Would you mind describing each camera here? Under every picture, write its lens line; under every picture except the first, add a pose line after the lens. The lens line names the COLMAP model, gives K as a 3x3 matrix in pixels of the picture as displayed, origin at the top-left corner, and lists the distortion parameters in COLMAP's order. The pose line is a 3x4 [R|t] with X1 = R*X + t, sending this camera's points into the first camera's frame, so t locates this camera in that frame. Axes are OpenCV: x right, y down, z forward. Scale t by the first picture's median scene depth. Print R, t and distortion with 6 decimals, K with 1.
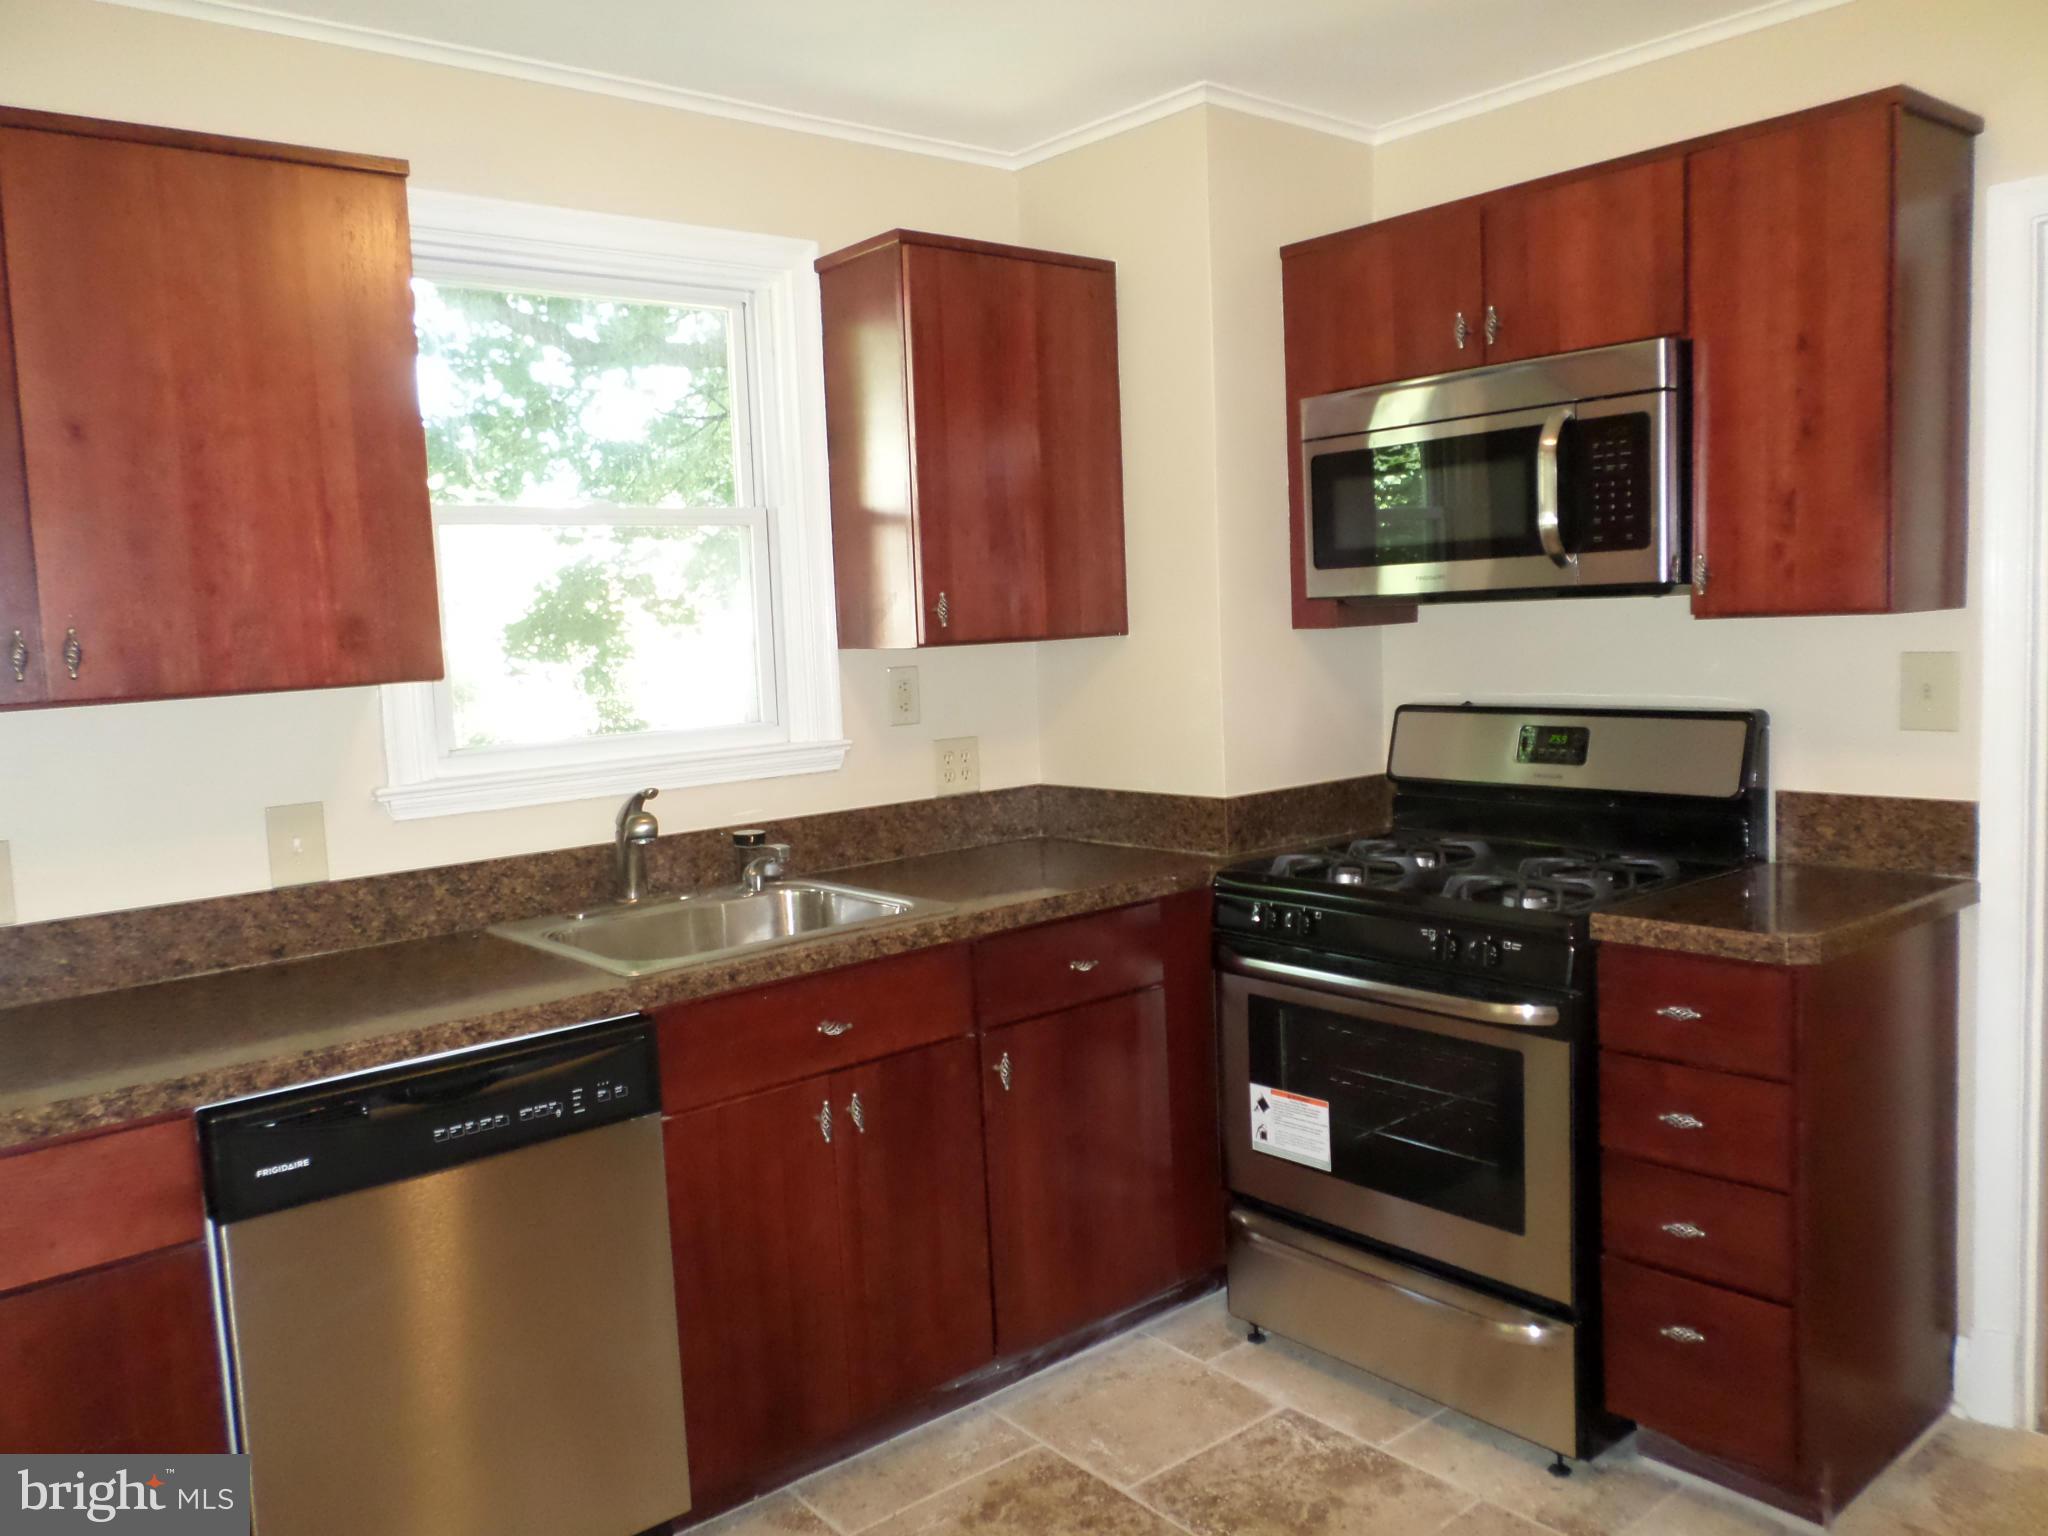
lens RADIAL K [[1586.6, 0, 1025.3], [0, 1586.6, 767.9], [0, 0, 1]] dist [0.010183, 0.000964]
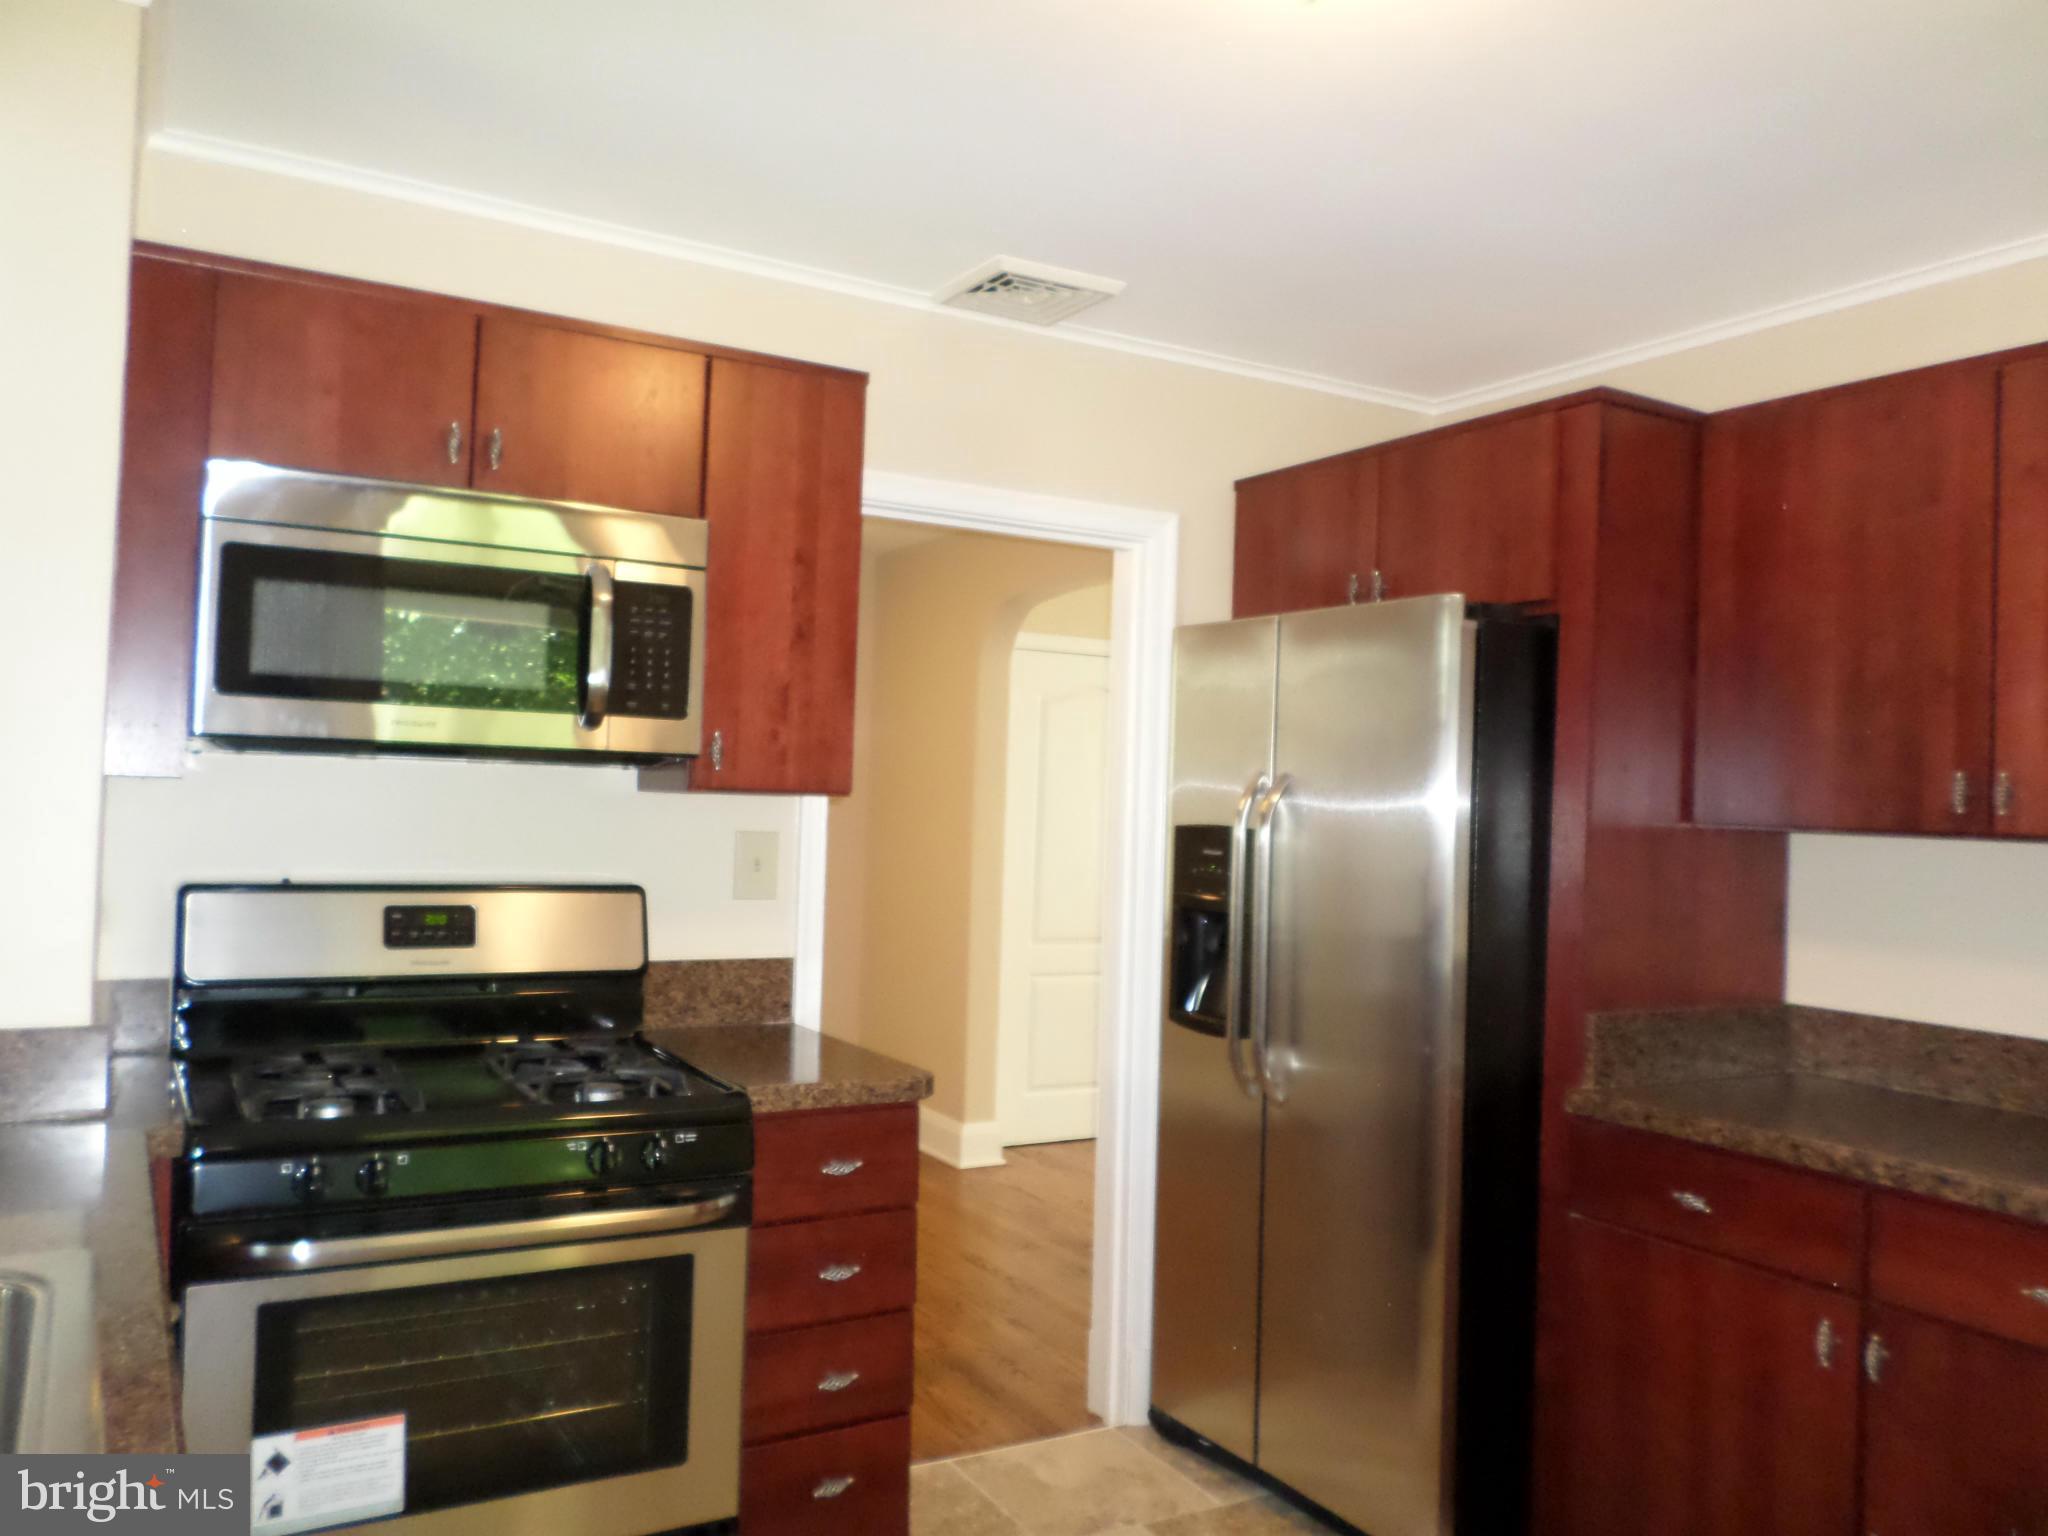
lens RADIAL K [[1586.6, 0, 1025.6], [0, 1586.6, 768.8], [0, 0, 1]] dist [0.010183, 0.000964]
pose [[0.171448, 0.067283, 0.982893, -0.538450], [0.055566, 0.995417, -0.077833, -0.016564], [-0.983625, 0.067959, 0.166923, 0.598645]]
